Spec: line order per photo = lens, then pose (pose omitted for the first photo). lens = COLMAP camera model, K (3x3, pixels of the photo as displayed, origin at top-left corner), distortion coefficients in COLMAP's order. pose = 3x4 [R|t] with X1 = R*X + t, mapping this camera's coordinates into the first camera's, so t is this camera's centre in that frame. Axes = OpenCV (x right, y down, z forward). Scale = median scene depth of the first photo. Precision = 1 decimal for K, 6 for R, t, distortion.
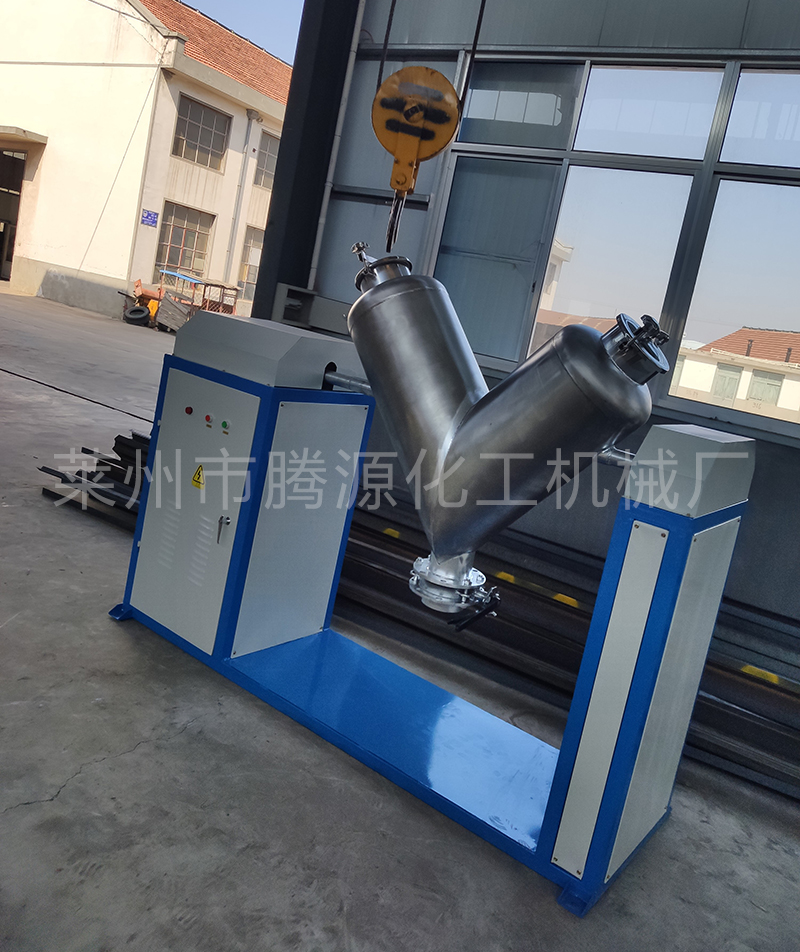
lens RADIAL K [[814.2, 0, 400.4], [0, 814.2, 428.5], [0, 0, 1]] dist [0.004635, -0.005803]
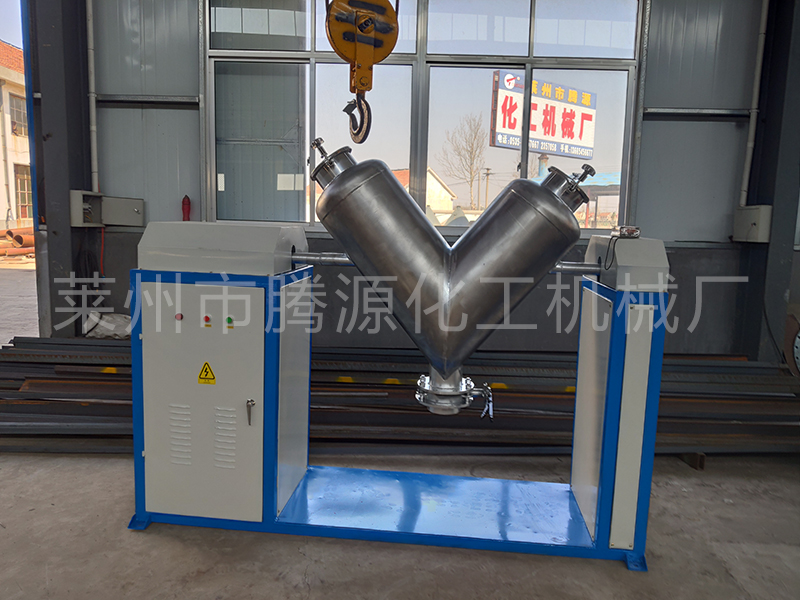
lens RADIAL K [[615.1, 0, 400.0], [0, 615.1, 300.0], [0, 0, 1]] dist [0.004599, -0.002786]
pose [[0.849375, -0.243007, 0.468519, -0.382412], [0.215410, 0.970010, 0.112600, -0.071865], [-0.481831, 0.005285, 0.876248, 0.152382]]
